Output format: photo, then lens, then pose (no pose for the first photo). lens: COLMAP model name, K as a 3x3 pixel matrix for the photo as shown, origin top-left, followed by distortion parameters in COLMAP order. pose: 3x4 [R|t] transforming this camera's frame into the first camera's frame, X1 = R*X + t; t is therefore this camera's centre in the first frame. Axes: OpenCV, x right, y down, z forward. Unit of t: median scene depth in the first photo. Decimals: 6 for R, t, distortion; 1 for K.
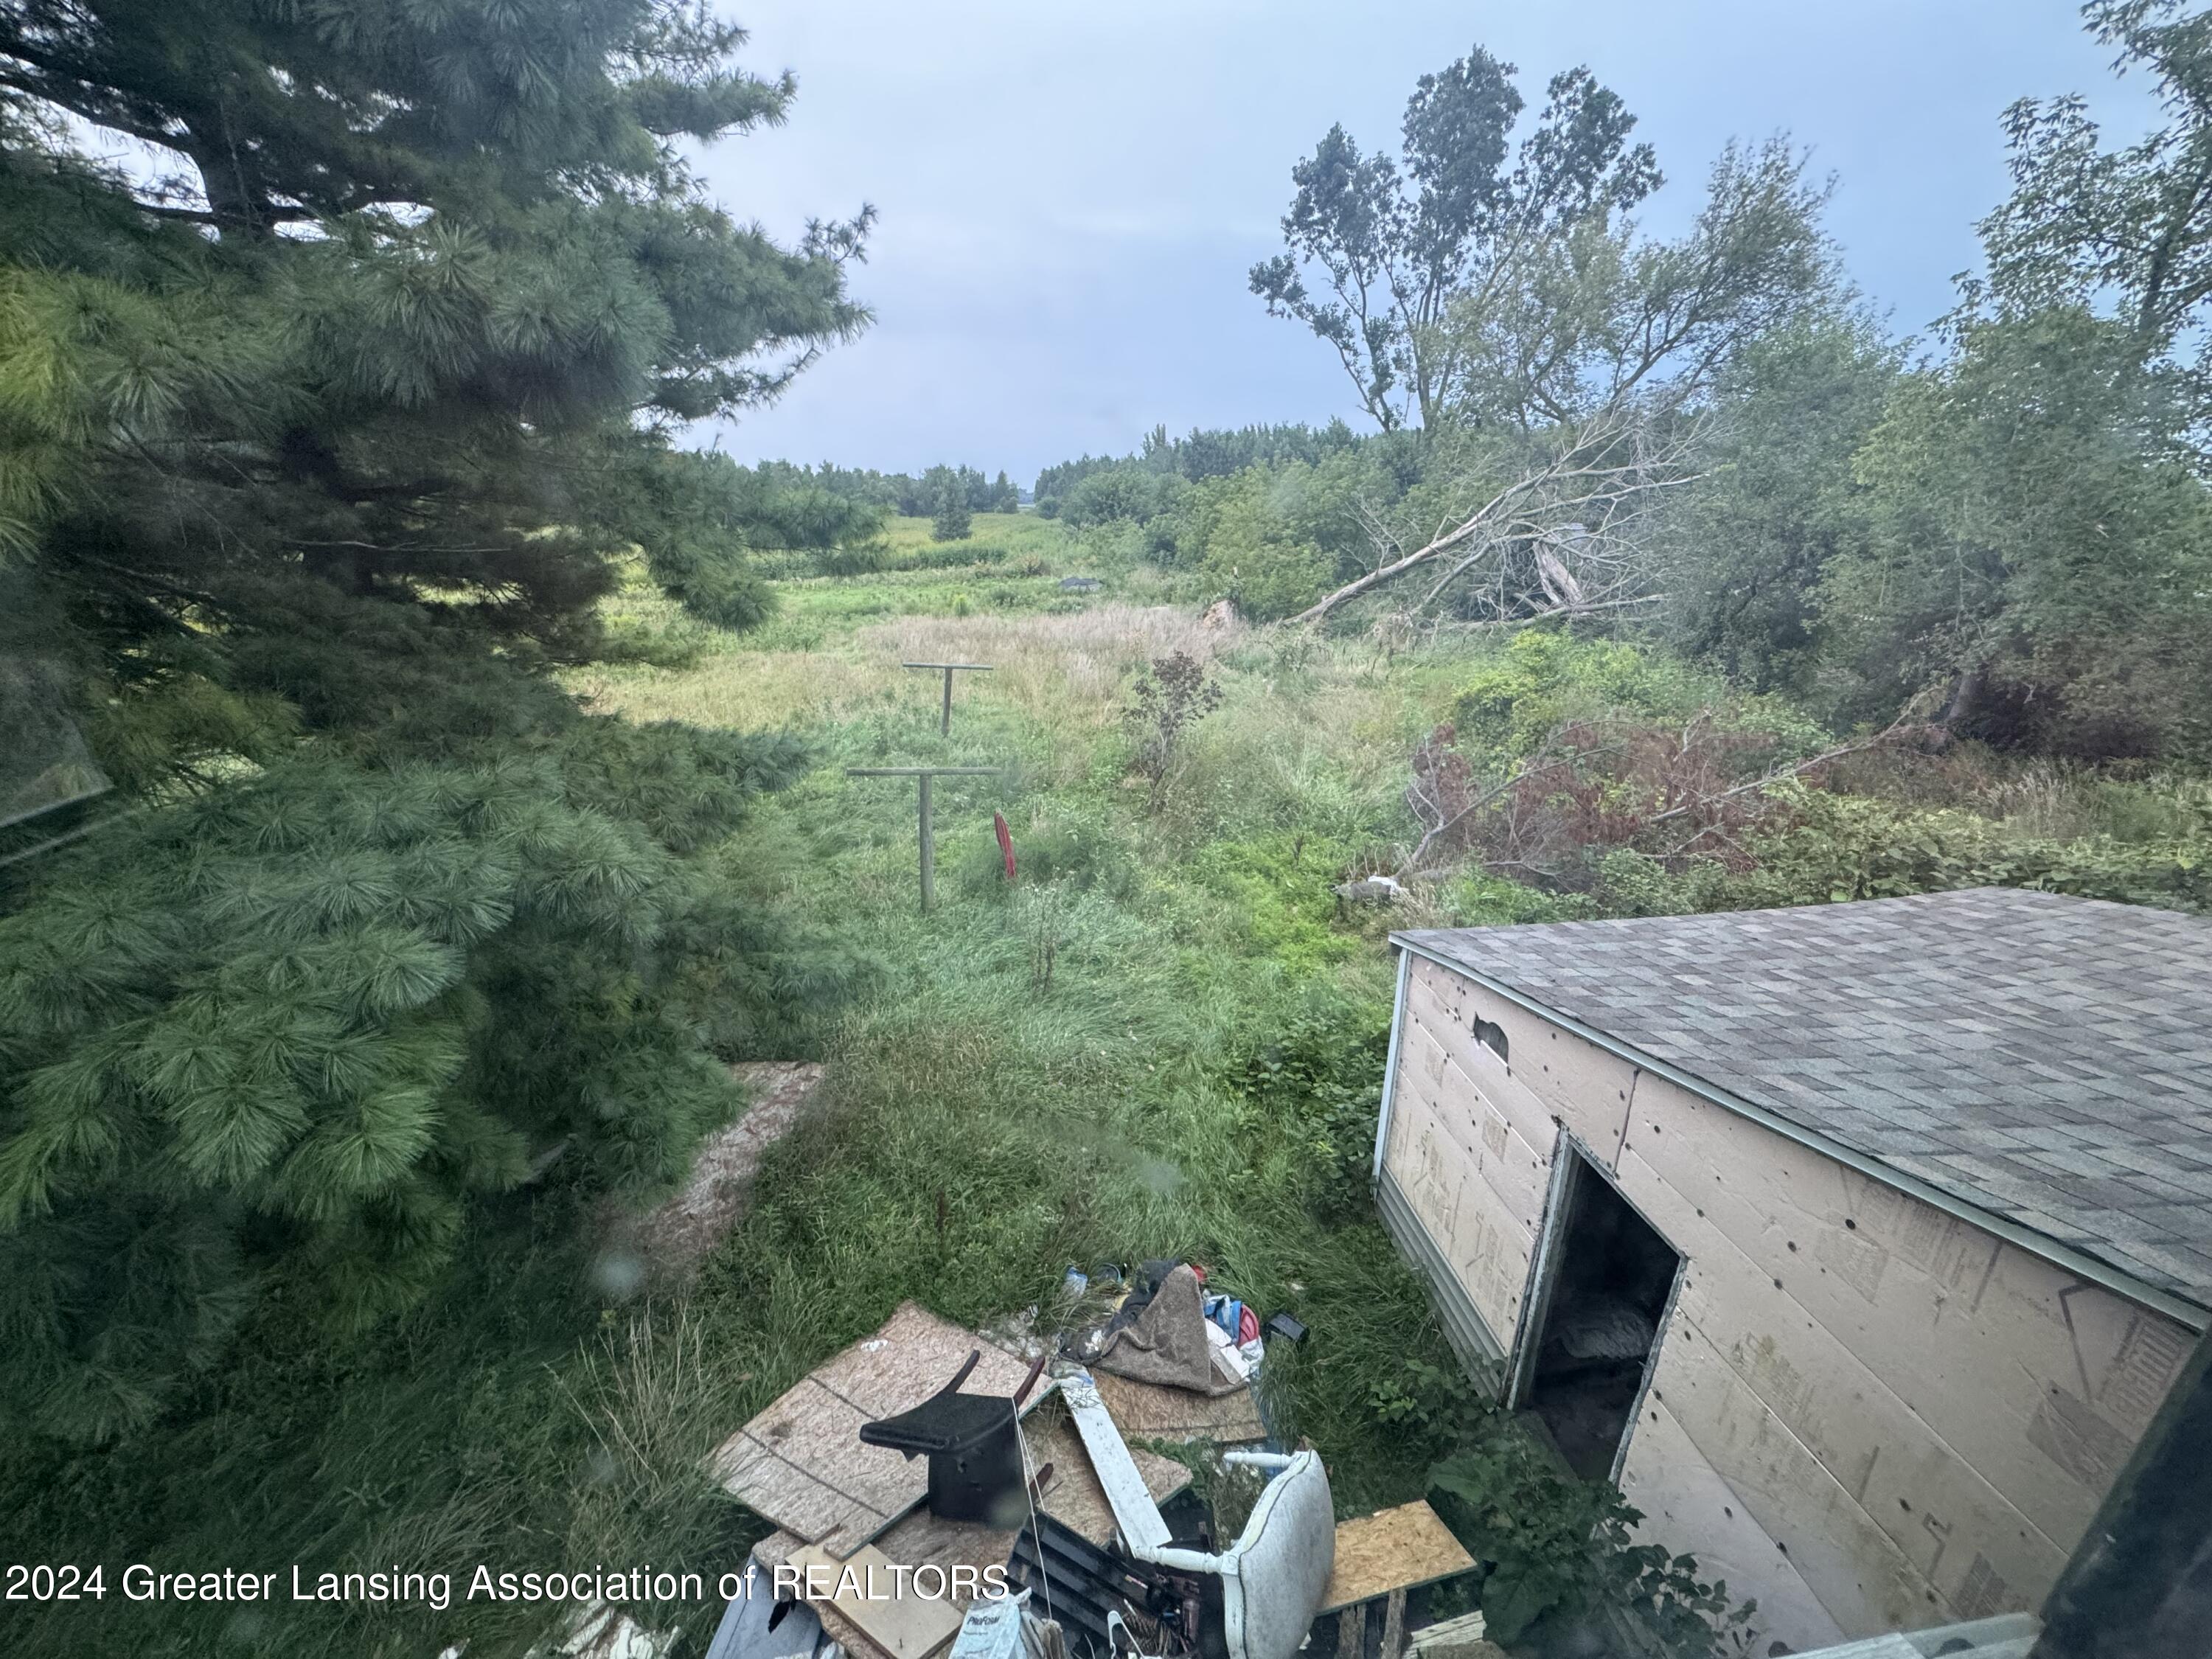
lens RADIAL K [[885.2, 0, 1111.7], [0, 885.2, 830.8], [0, 0, 1]] dist [-0.003123, -0.000240]
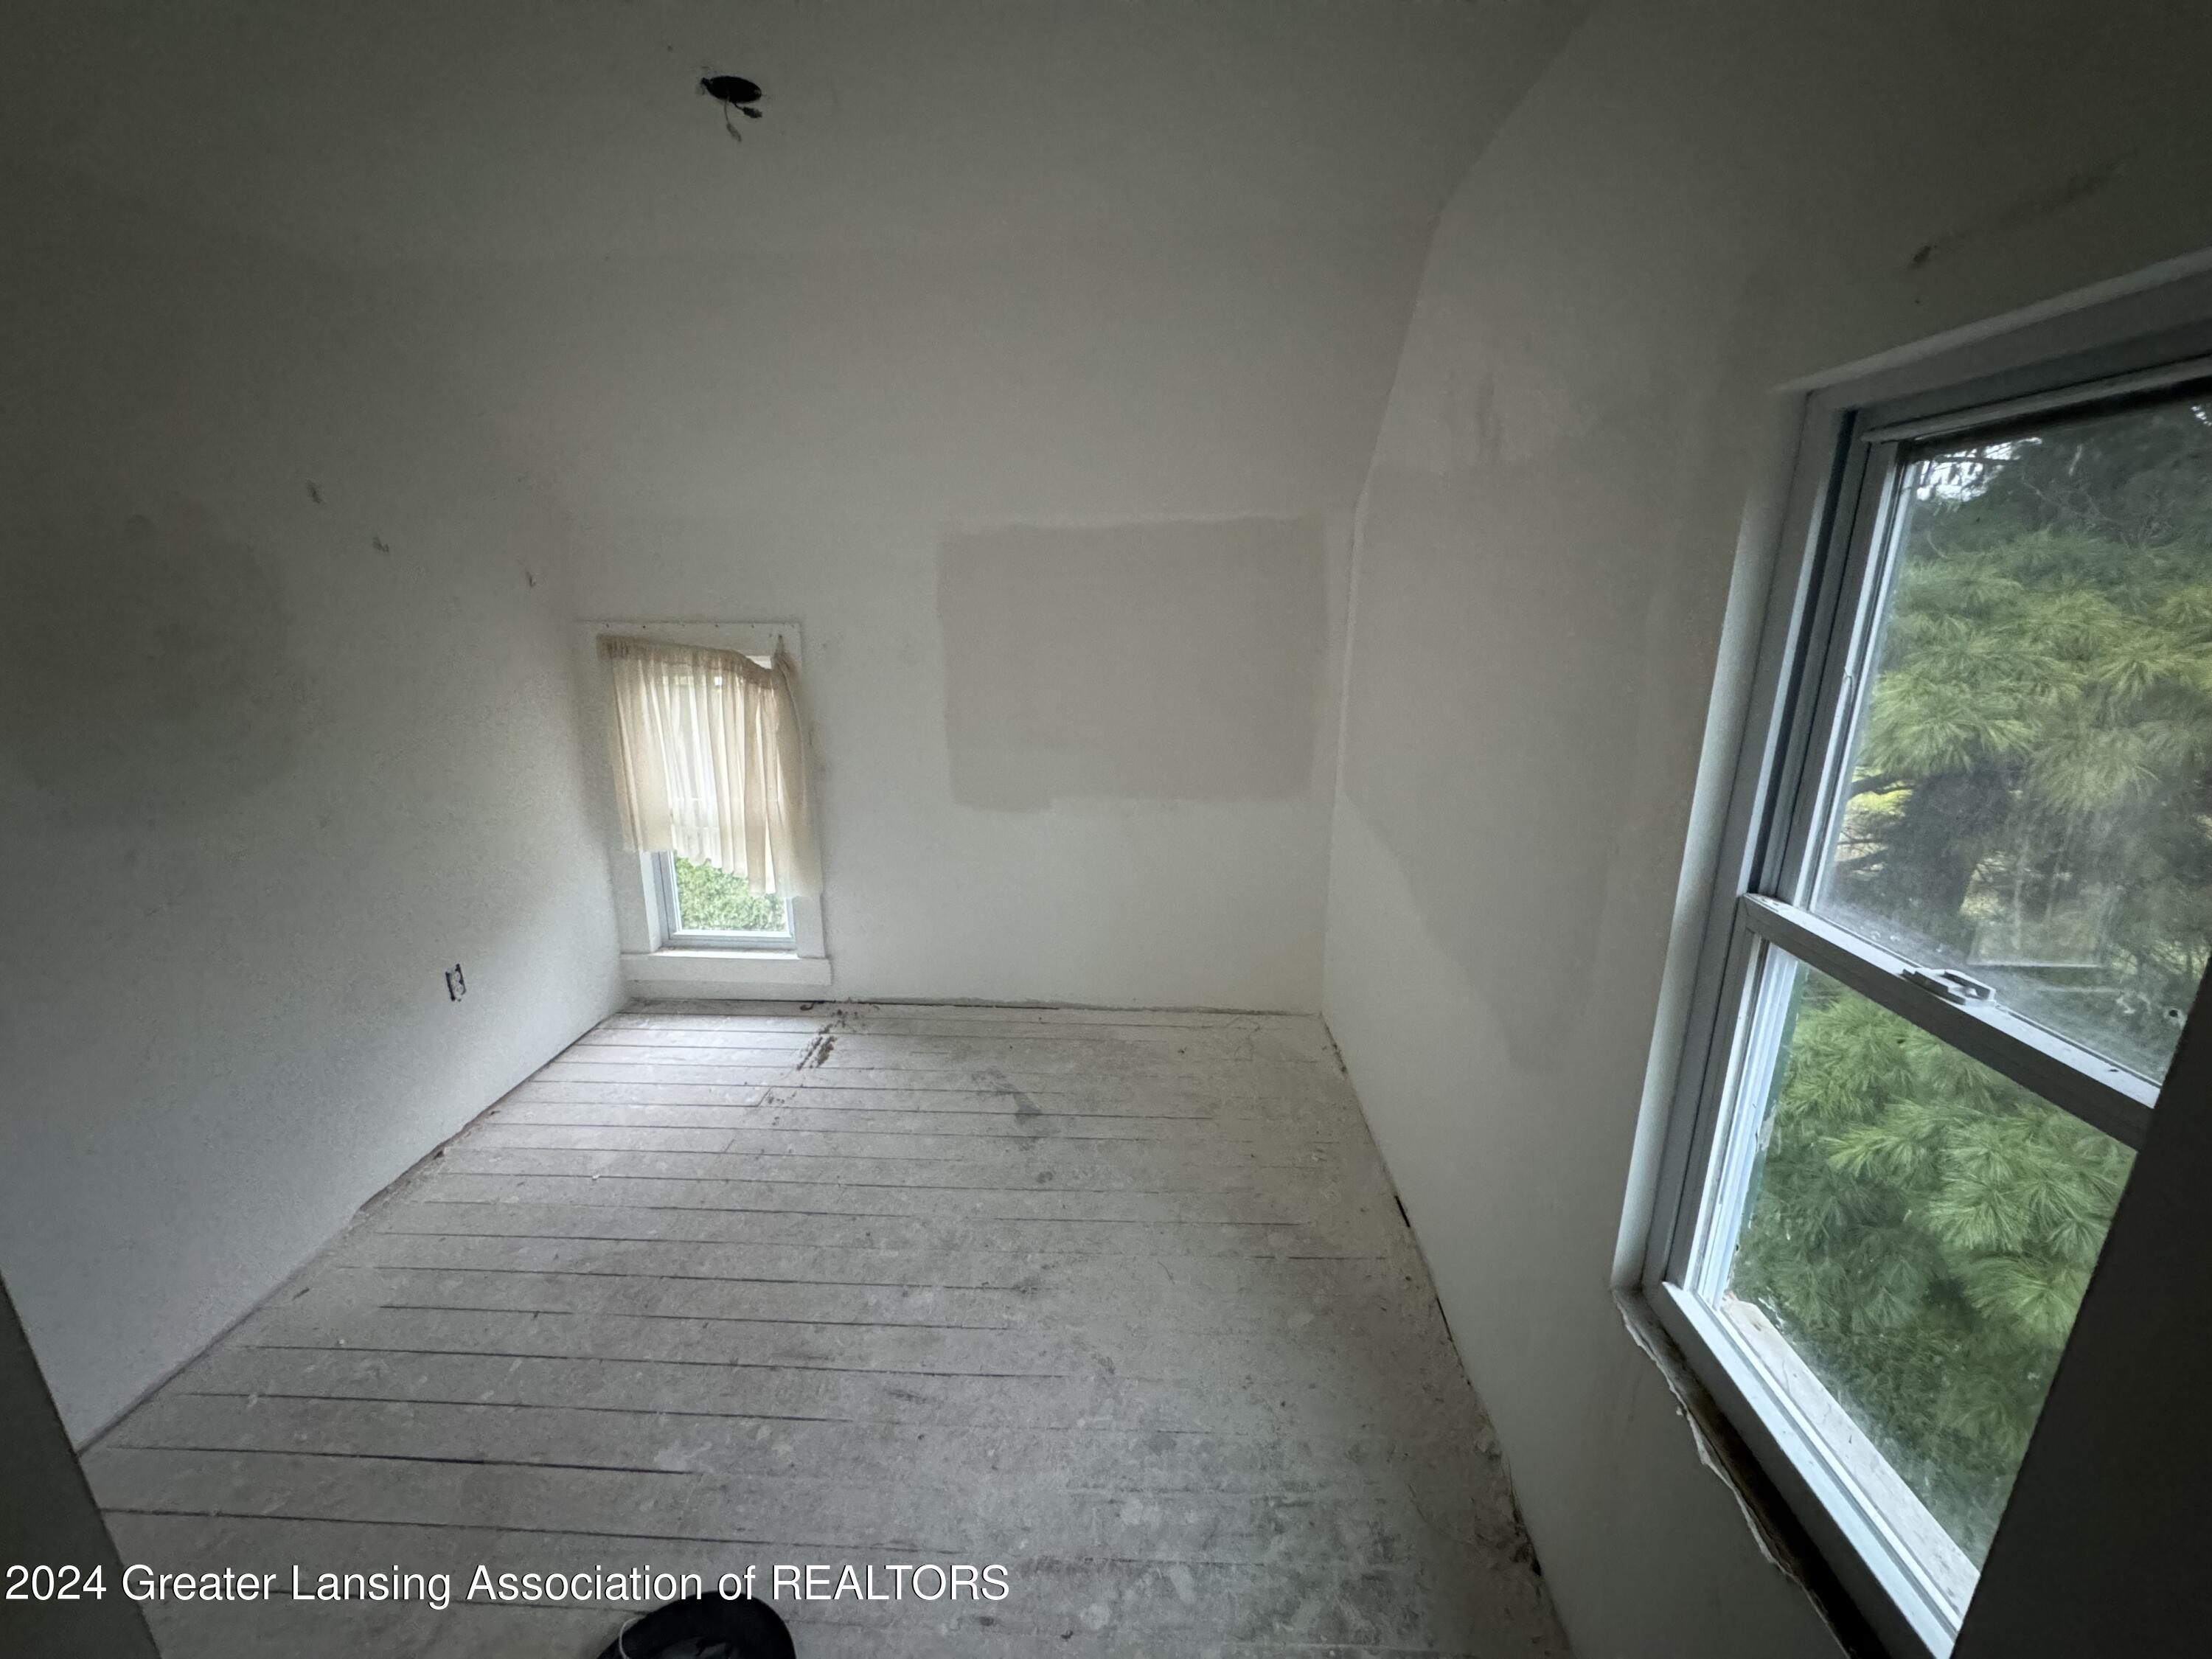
lens RADIAL K [[885.2, 0, 1103.6], [0, 885.2, 831.1], [0, 0, 1]] dist [-0.003123, -0.000240]
pose [[-0.202256, 0.253326, -0.946001, 0.377362], [-0.342828, 0.886530, 0.310697, -0.135102], [0.917367, 0.387156, -0.092459, -0.306523]]
